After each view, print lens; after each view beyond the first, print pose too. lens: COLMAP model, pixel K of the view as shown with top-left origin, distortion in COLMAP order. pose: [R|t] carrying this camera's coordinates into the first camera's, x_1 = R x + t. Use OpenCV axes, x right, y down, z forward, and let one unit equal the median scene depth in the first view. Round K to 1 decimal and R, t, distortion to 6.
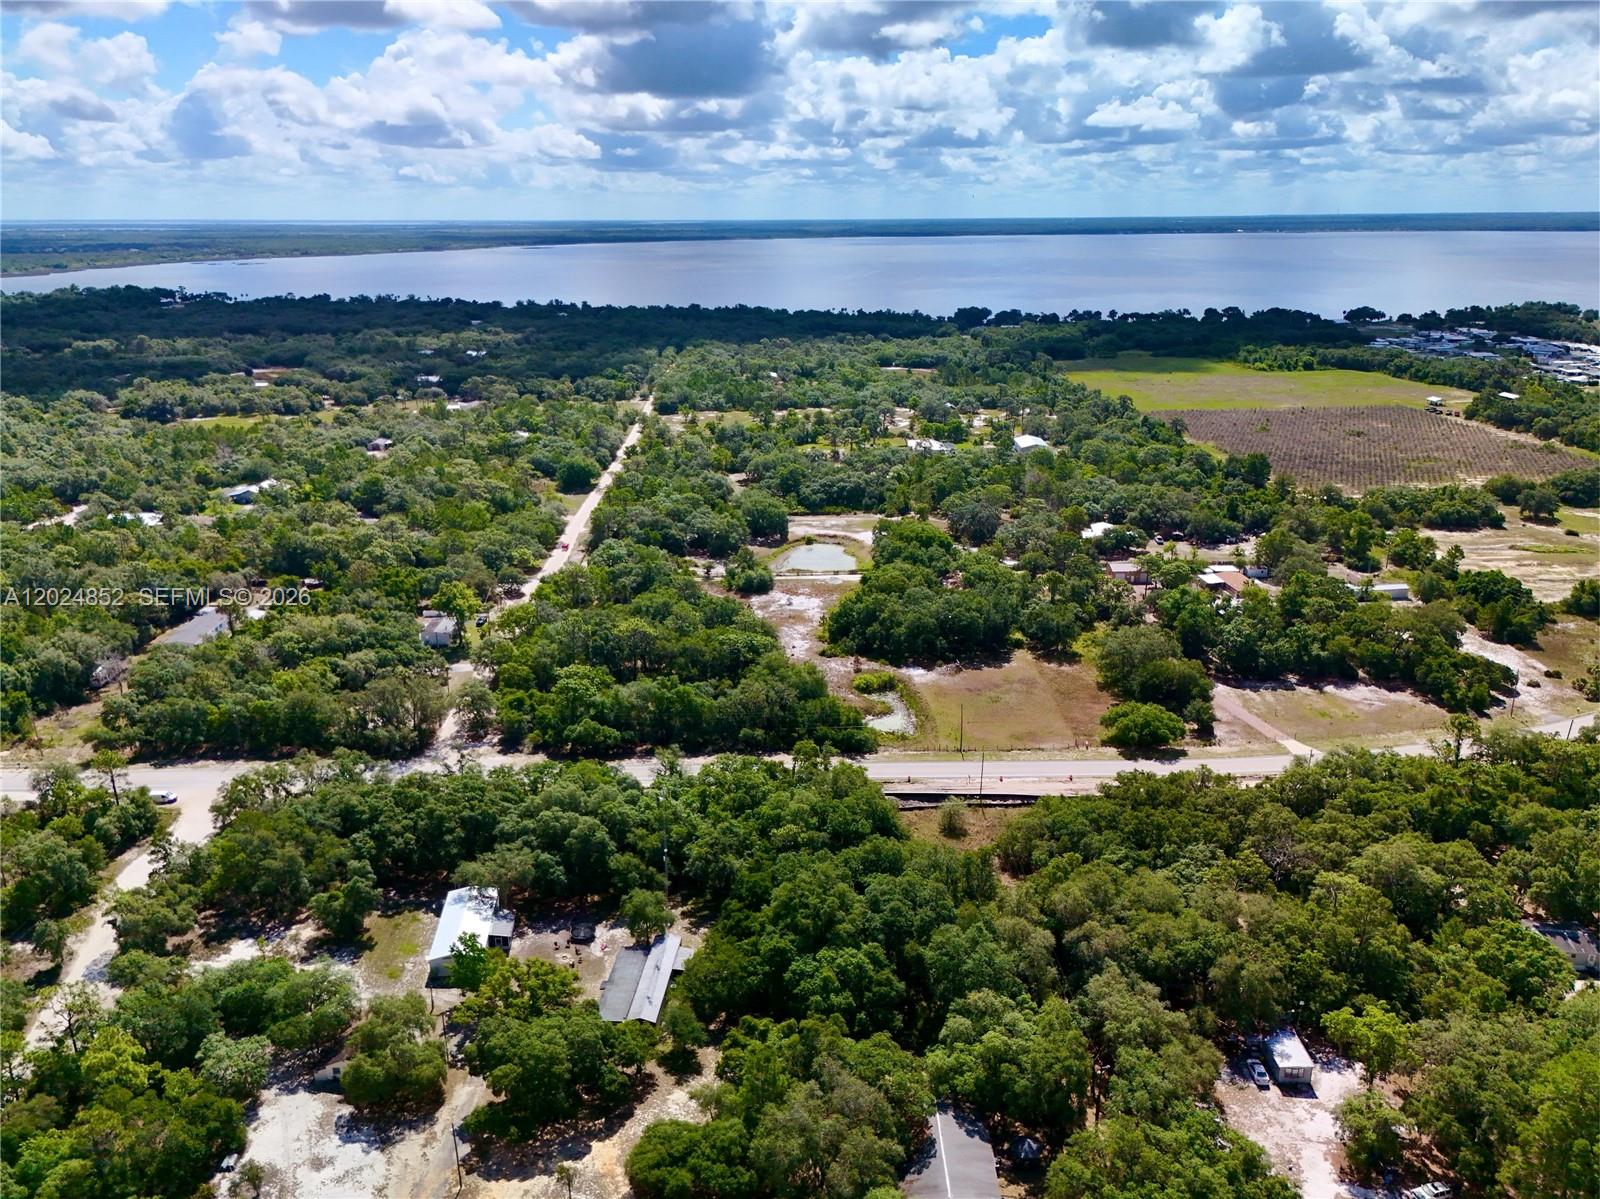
lens RADIAL K [[1160.8, 0, 806.8], [0, 1160.8, 609.7], [0, 0, 1]] dist [0.059055, -0.050931]
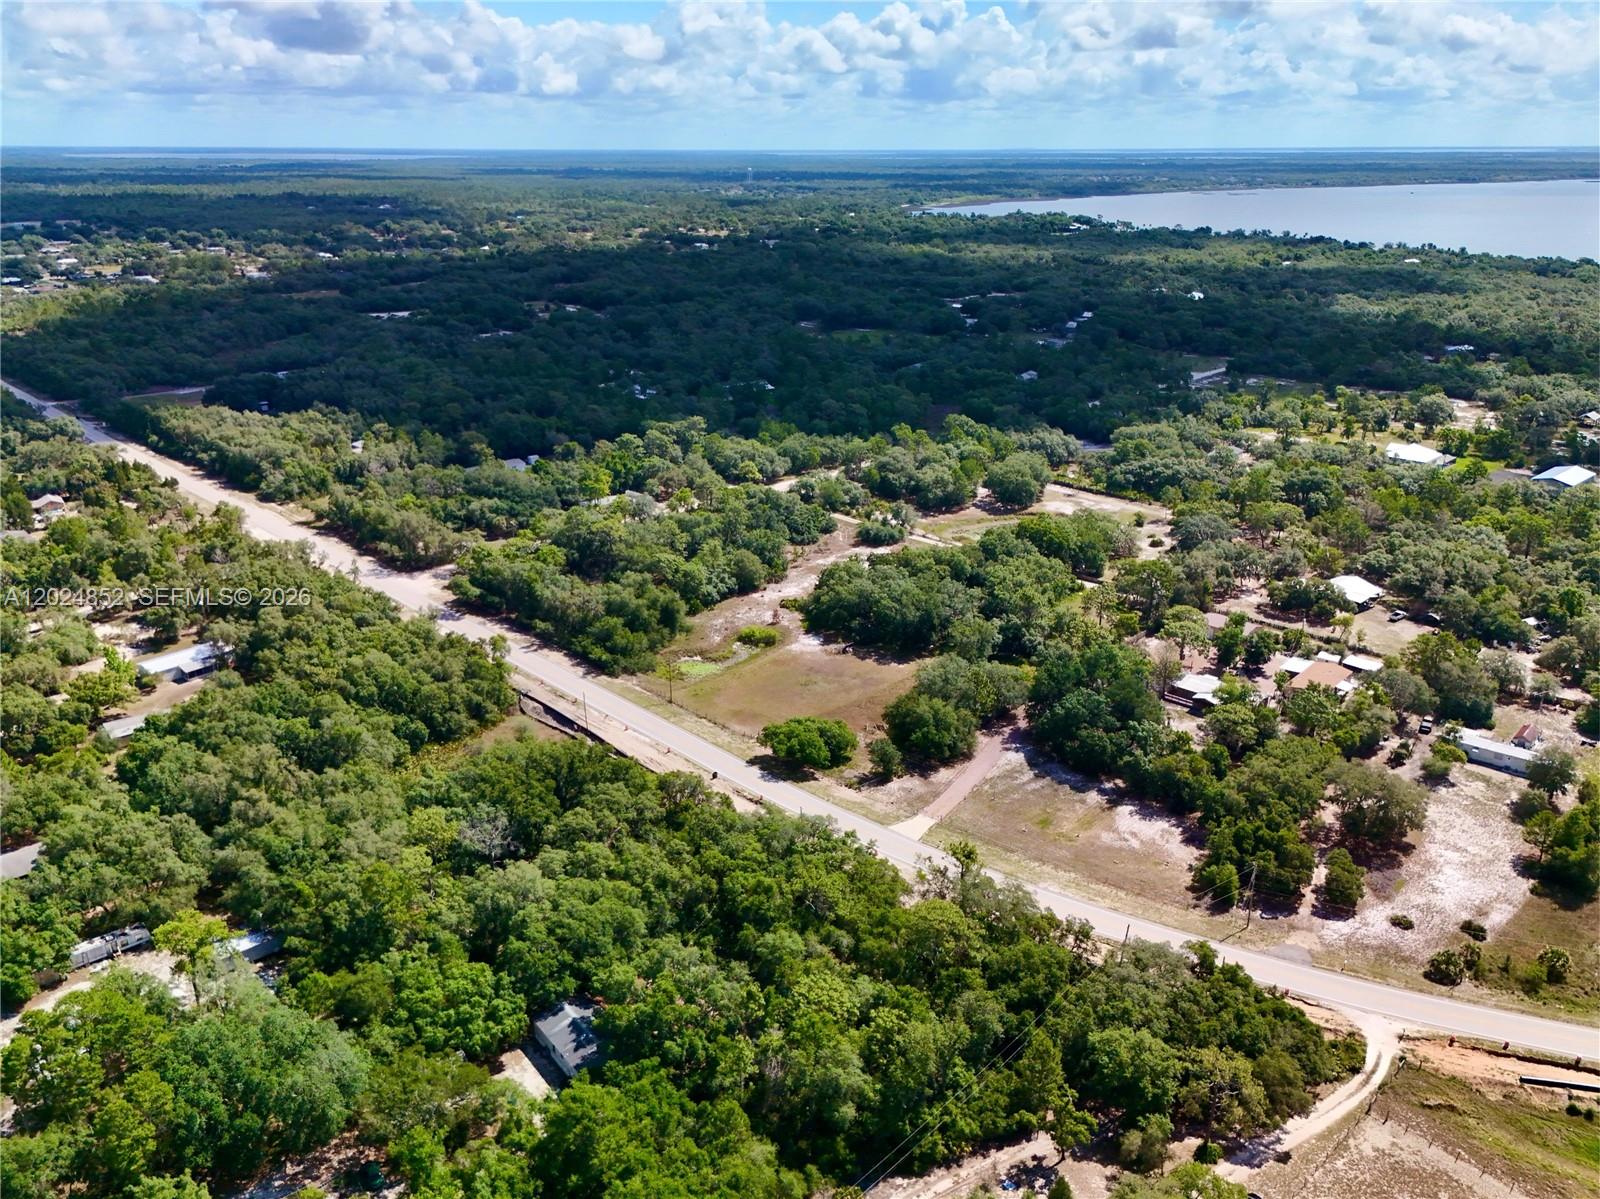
lens RADIAL K [[1180.5, 0, 812.0], [0, 1180.5, 593.8], [0, 0, 1]] dist [0.057041, -0.048468]
pose [[0.683931, 0.260075, -0.681615, 0.657639], [-0.234470, 0.963091, 0.132207, -0.100815], [0.690841, 0.069398, 0.719668, 0.238890]]
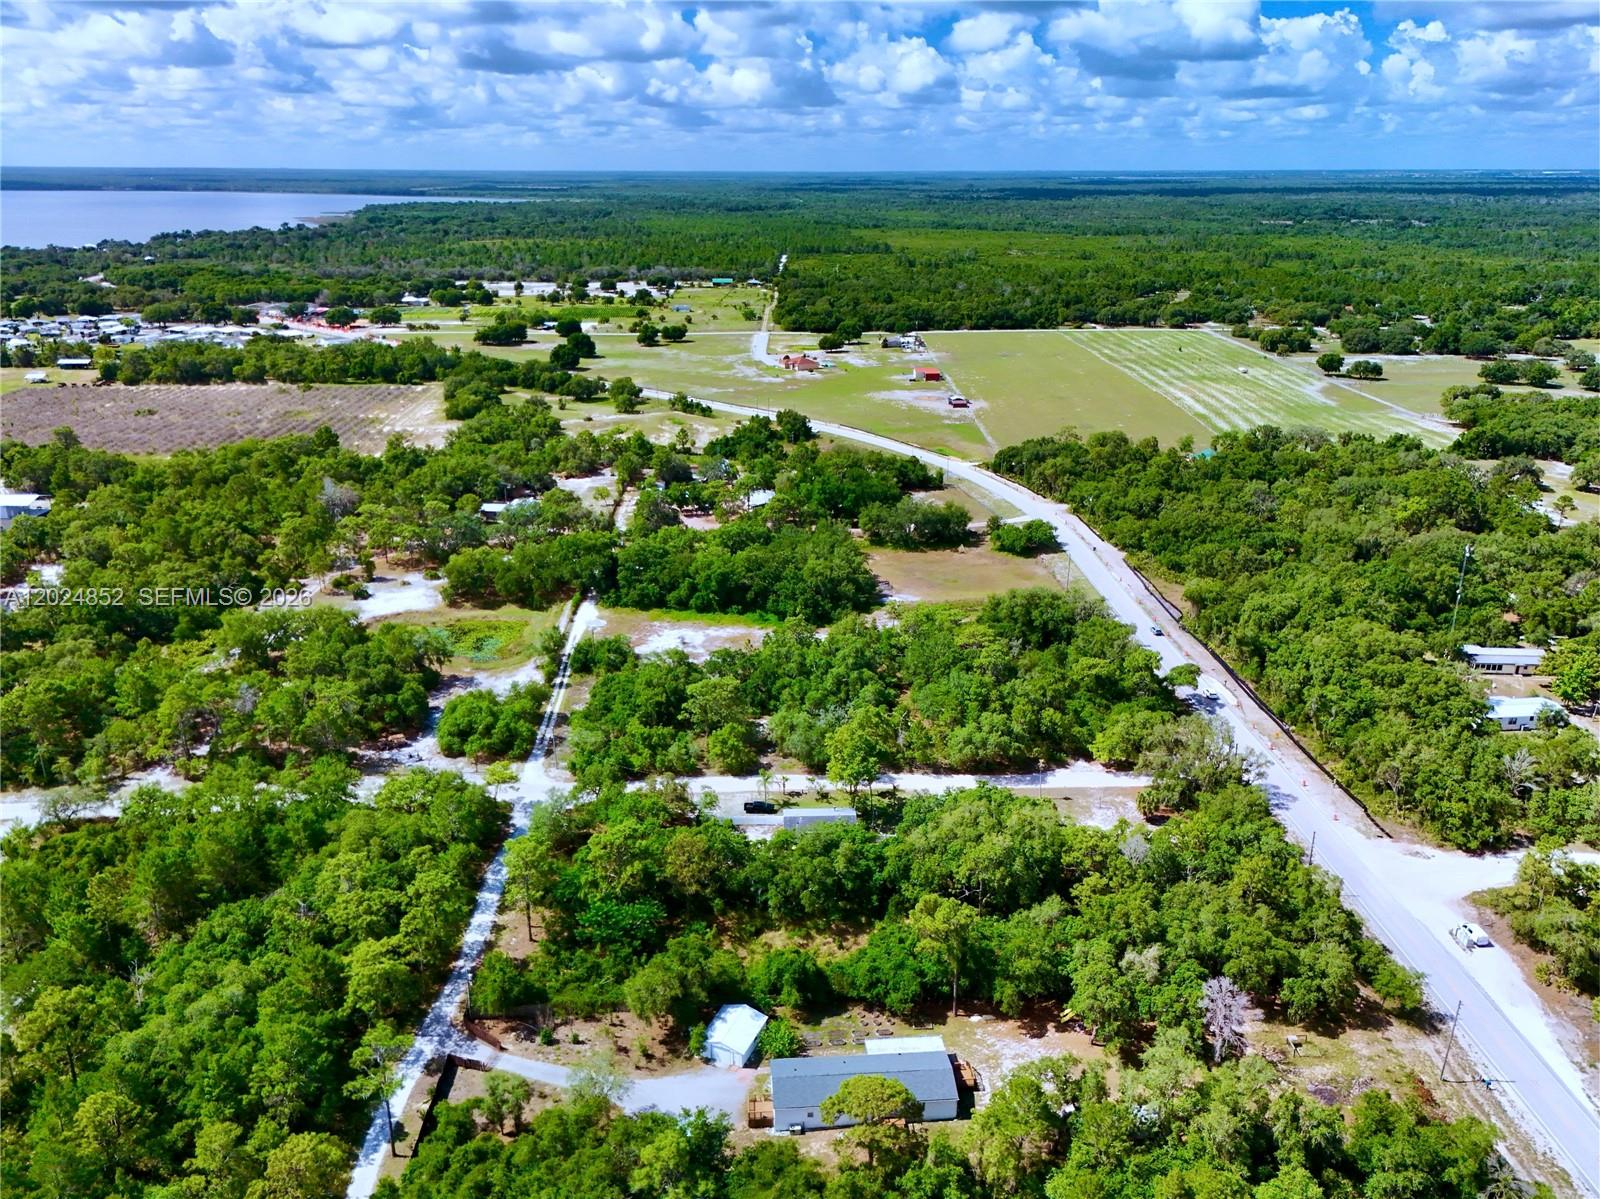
lens RADIAL K [[1180.5, 0, 798.7], [0, 1180.5, 630.4], [0, 0, 1]] dist [0.057041, -0.048468]
pose [[-0.002427, -0.354881, 0.934908, -0.808161], [0.314755, 0.887121, 0.337558, -0.274565], [-0.949170, 0.295086, 0.109547, 0.835329]]
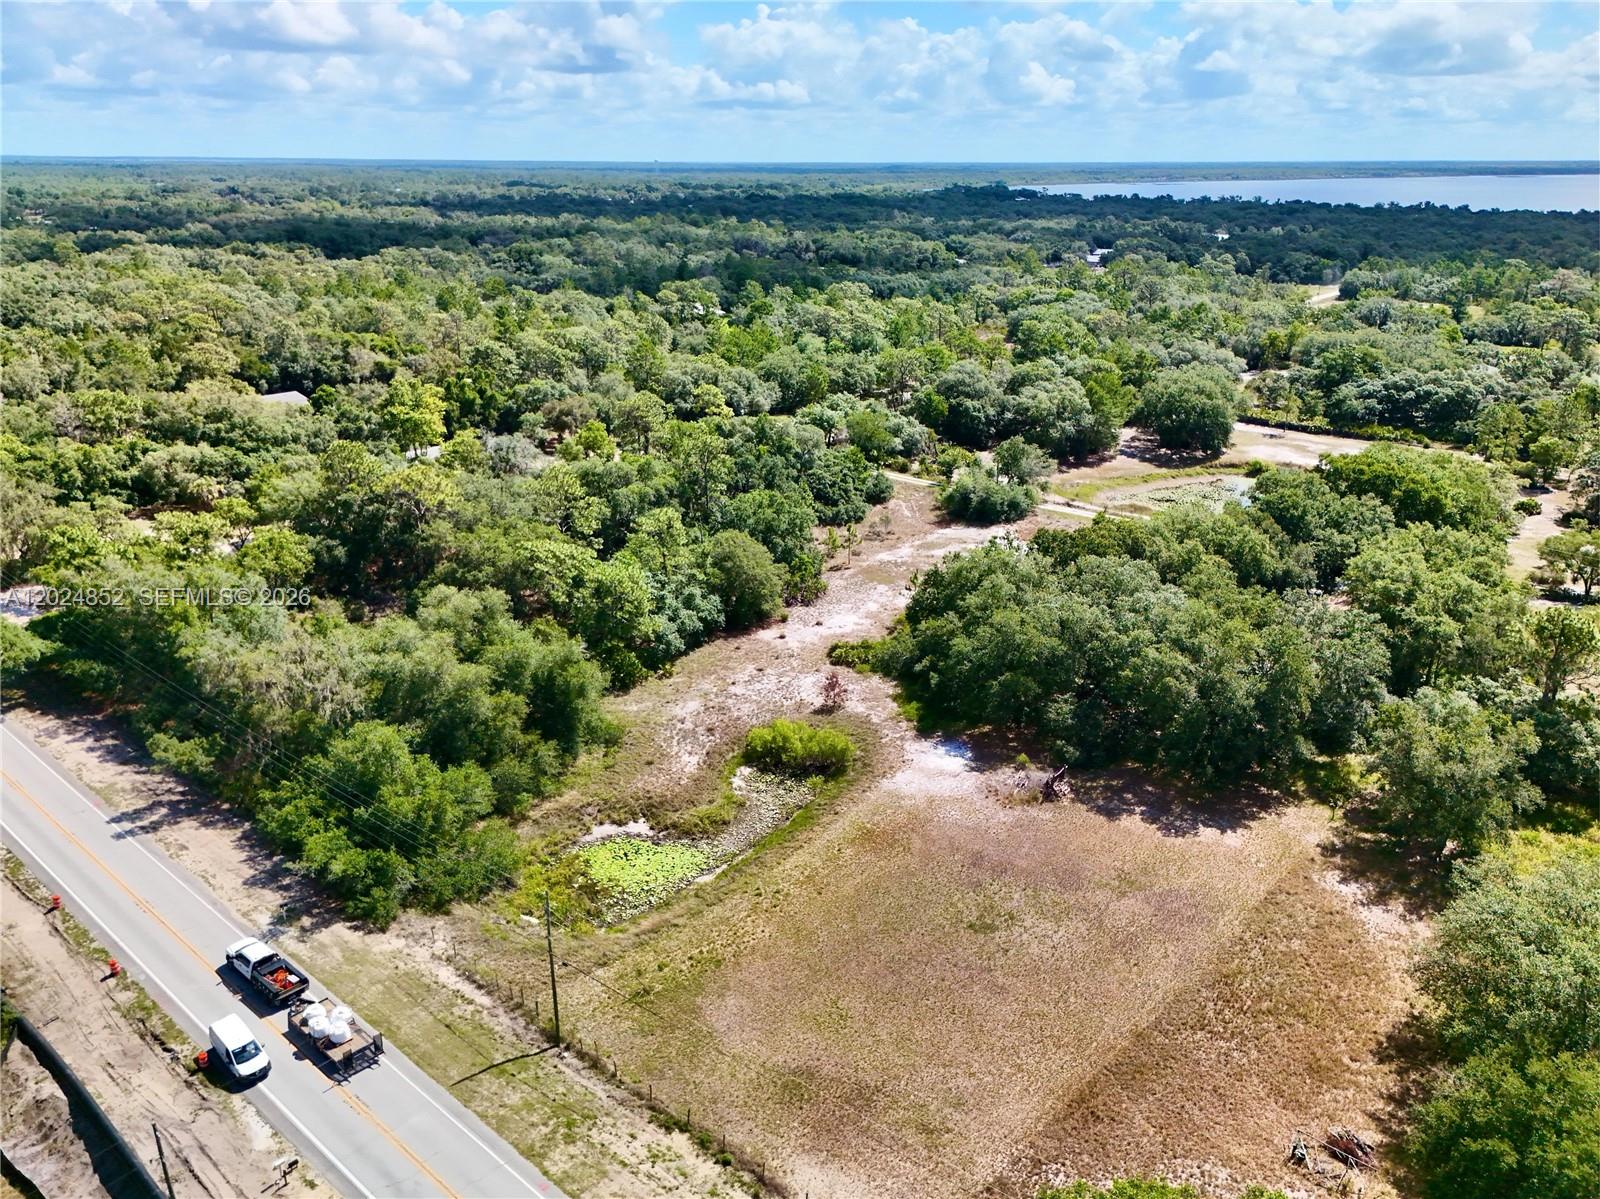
lens RADIAL K [[1180.5, 0, 810.7], [0, 1180.5, 603.7], [0, 0, 1]] dist [0.057041, -0.048468]
pose [[0.735503, 0.241972, -0.632839, 0.248867], [-0.219580, 0.968767, 0.115216, -0.024819], [0.640953, 0.054217, 0.765663, 0.585969]]
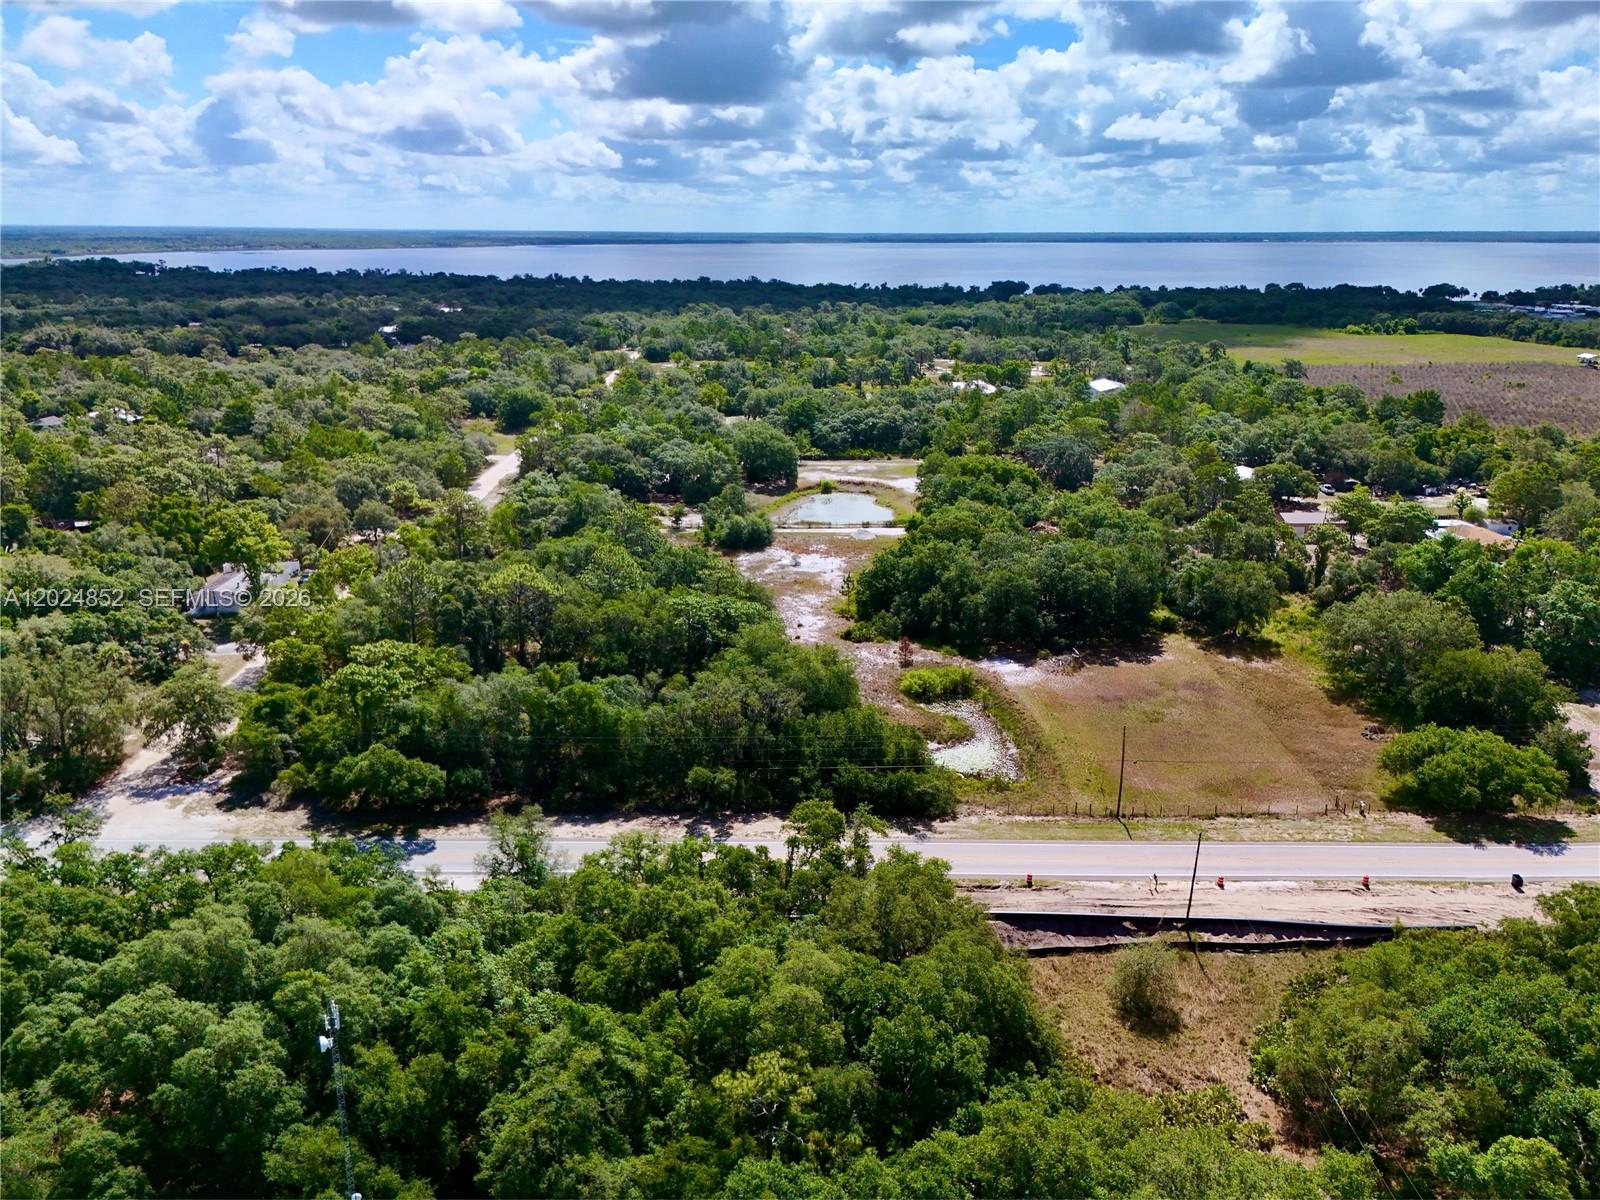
lens RADIAL K [[1160.8, 0, 801.8], [0, 1160.8, 606.5], [0, 0, 1]] dist [0.059055, -0.050931]
pose [[0.999770, 0.013851, -0.016373, -0.000258], [-0.014034, 0.999839, -0.011148, 0.026331], [0.016216, 0.011375, 0.999804, 0.348791]]
